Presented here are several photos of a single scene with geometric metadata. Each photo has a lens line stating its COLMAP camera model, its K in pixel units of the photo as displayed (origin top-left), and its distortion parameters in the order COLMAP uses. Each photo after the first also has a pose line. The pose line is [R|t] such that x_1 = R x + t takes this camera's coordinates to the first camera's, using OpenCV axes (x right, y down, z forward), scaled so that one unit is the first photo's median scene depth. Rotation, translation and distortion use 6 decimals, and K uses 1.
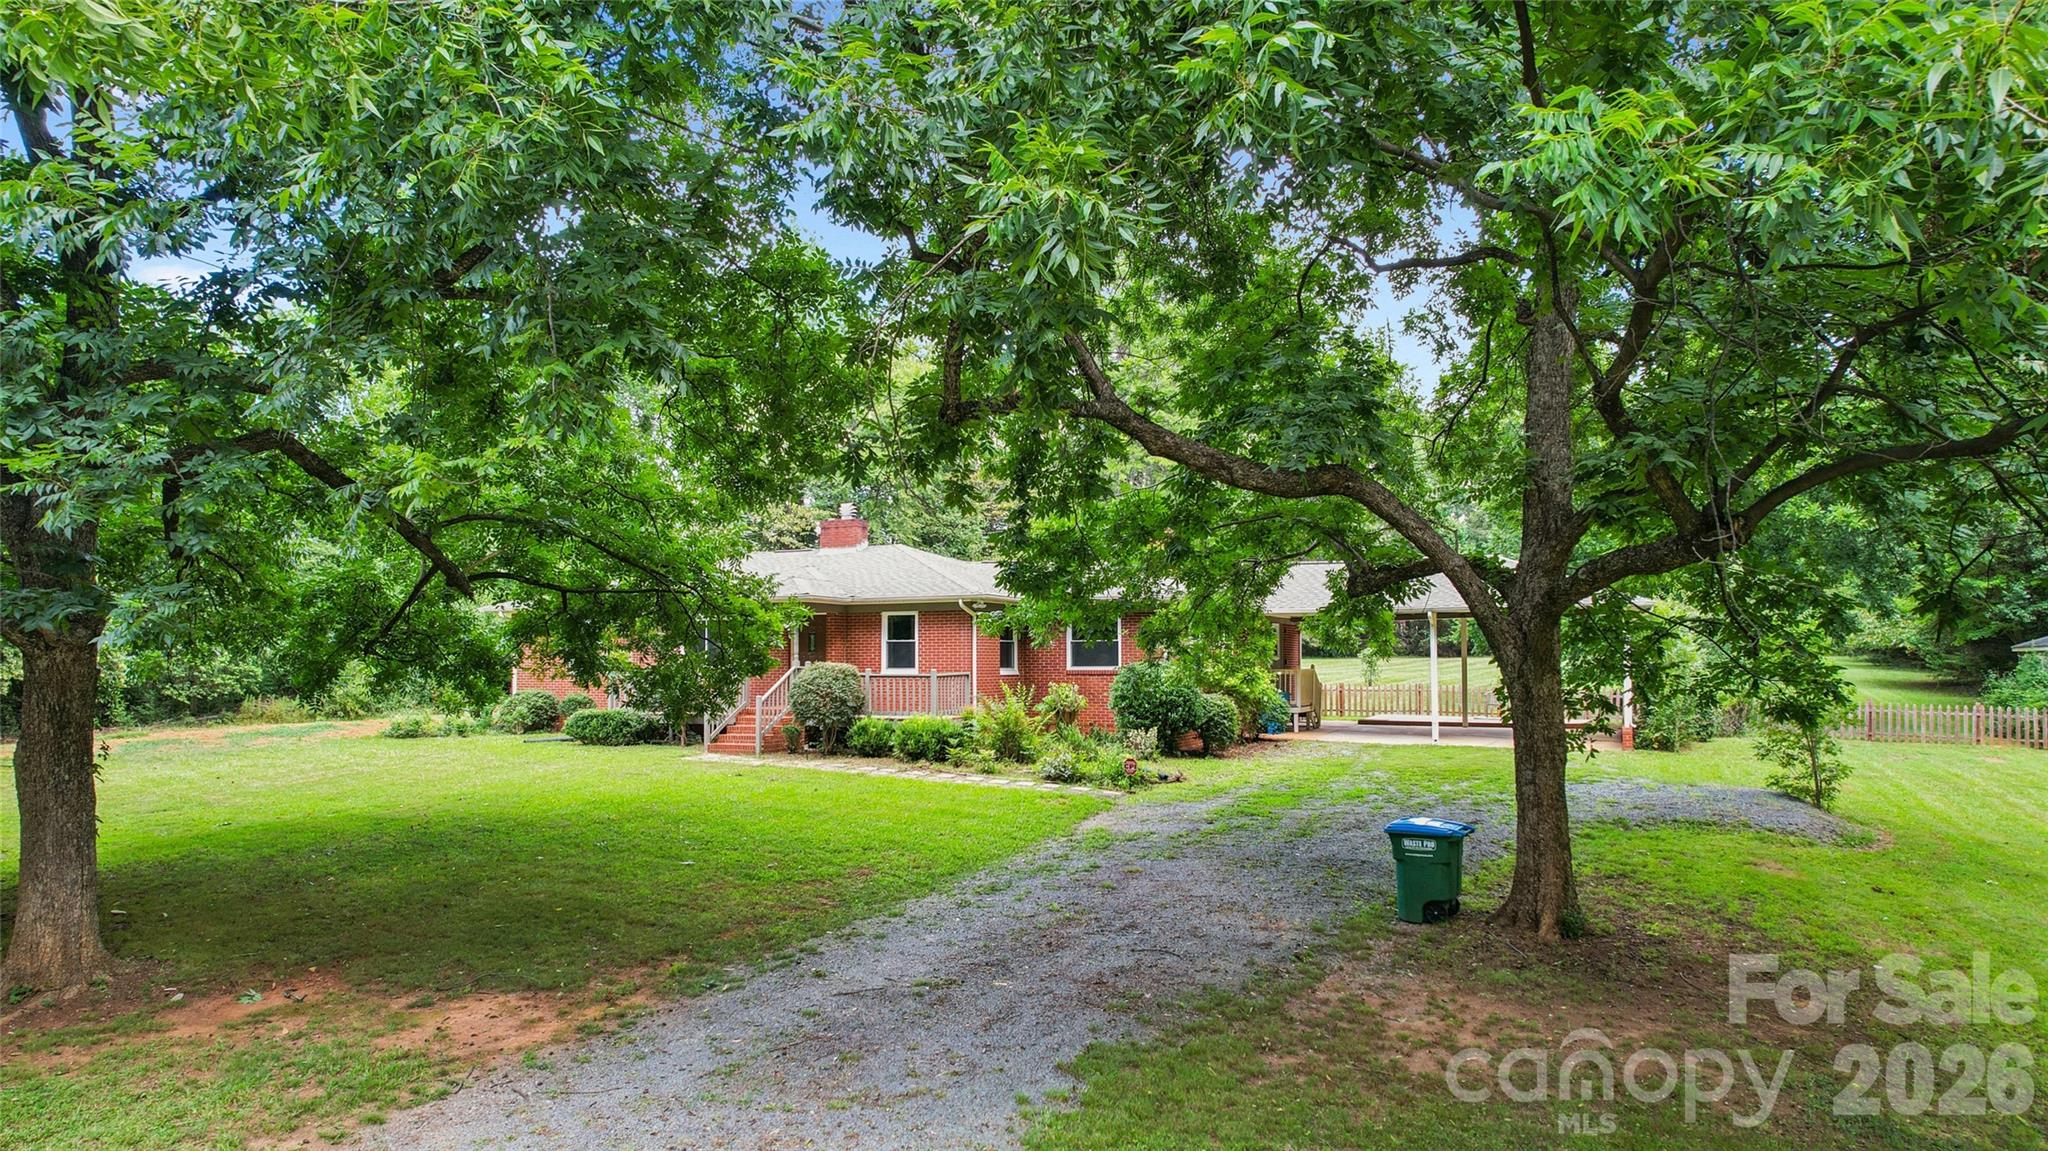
lens RADIAL K [[1318.9, 0, 1031.3], [0, 1318.9, 576.7], [0, 0, 1]] dist [-0.045478, 0.044713]
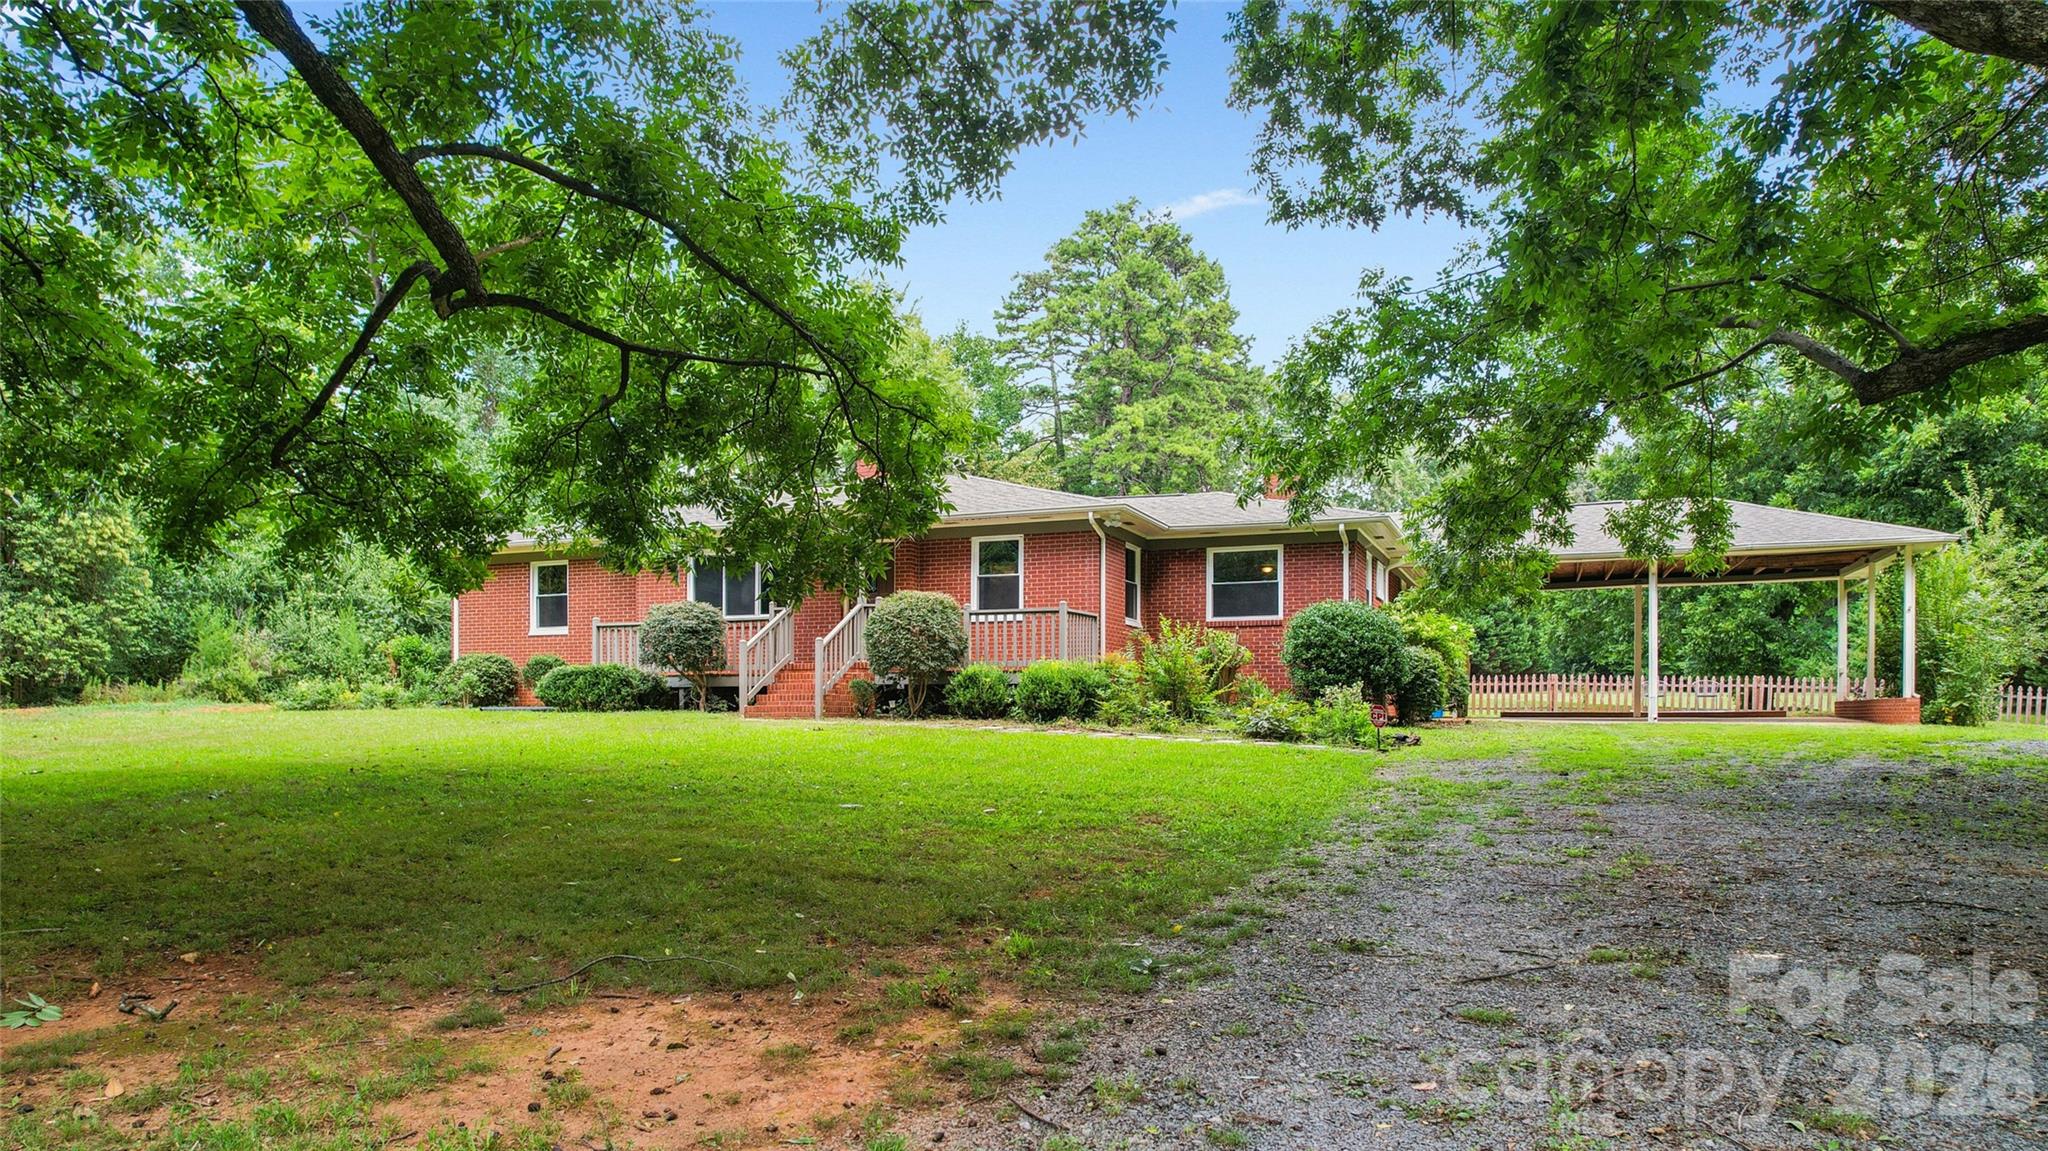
lens RADIAL K [[1316.9, 0, 1023.3], [0, 1316.9, 701.6], [0, 0, 1]] dist [-0.059581, 0.049640]
pose [[0.997140, 0.004789, 0.075422, -0.154713], [-0.007751, 0.999208, 0.039028, 0.099926], [-0.075175, -0.039501, 0.996388, 0.278722]]
